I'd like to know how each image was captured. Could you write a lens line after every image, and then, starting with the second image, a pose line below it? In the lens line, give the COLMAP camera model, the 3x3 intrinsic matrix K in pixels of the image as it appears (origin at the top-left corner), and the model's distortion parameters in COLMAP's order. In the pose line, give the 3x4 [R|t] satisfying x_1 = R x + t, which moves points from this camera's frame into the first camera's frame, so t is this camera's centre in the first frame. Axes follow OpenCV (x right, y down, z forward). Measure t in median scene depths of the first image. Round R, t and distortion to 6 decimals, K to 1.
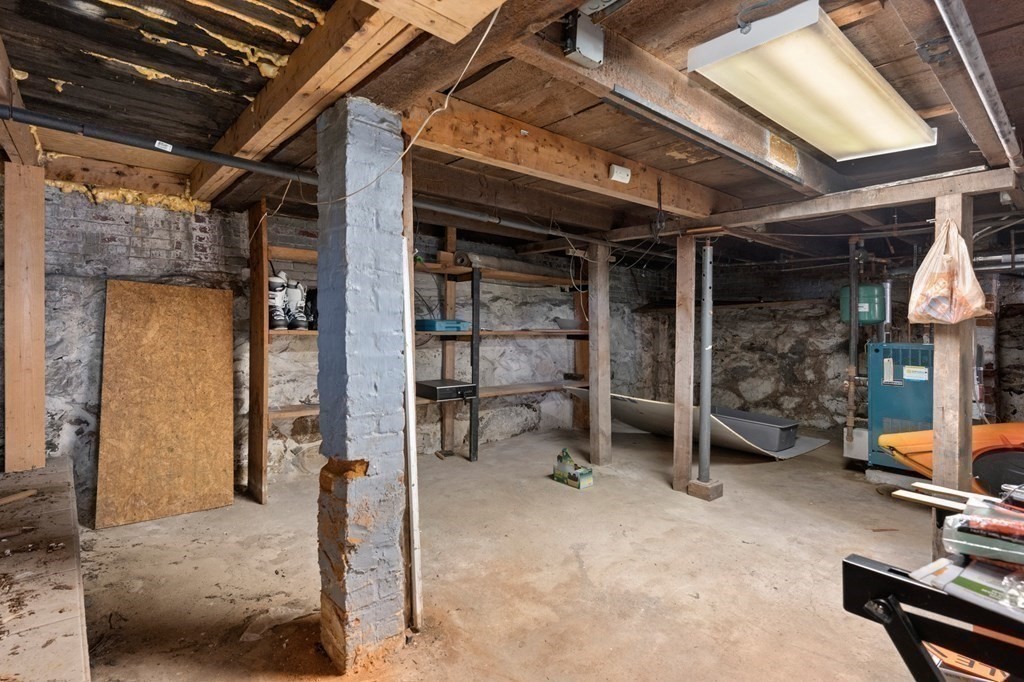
lens RADIAL K [[487.5, 0, 506.3], [0, 487.5, 321.7], [0, 0, 1]] dist [-0.000161, 0.000108]
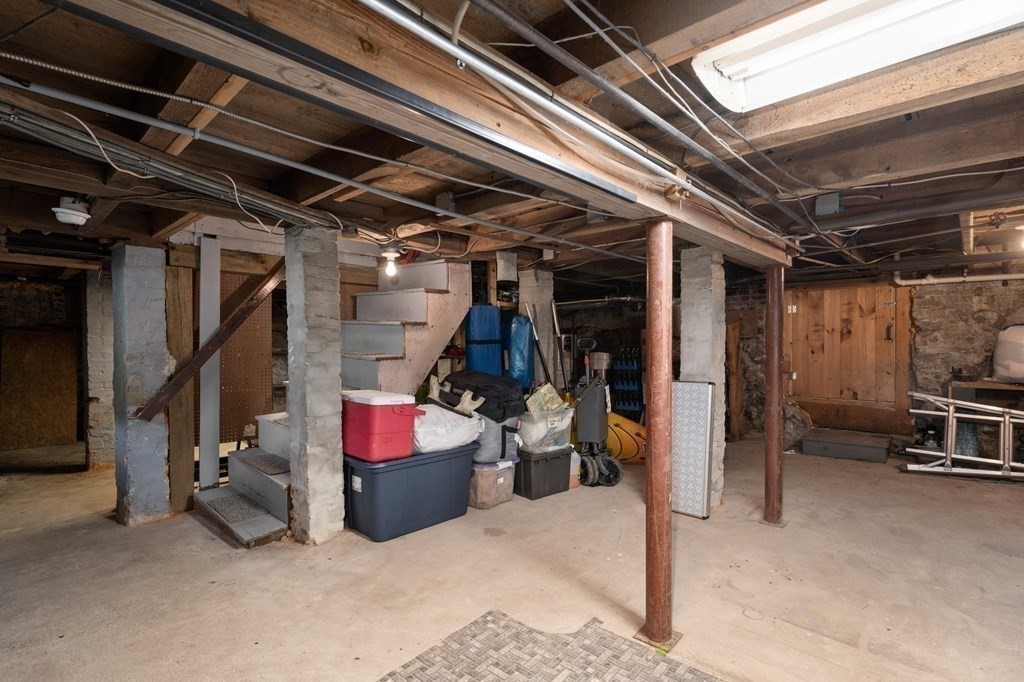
lens RADIAL K [[487.5, 0, 512.5], [0, 487.5, 343.4], [0, 0, 1]] dist [-0.000161, 0.000108]
pose [[0.995464, -0.022100, 0.092535, 0.998884], [0.022049, 0.999756, 0.001577, 0.010883], [-0.092547, 0.000471, 0.995708, -1.097113]]
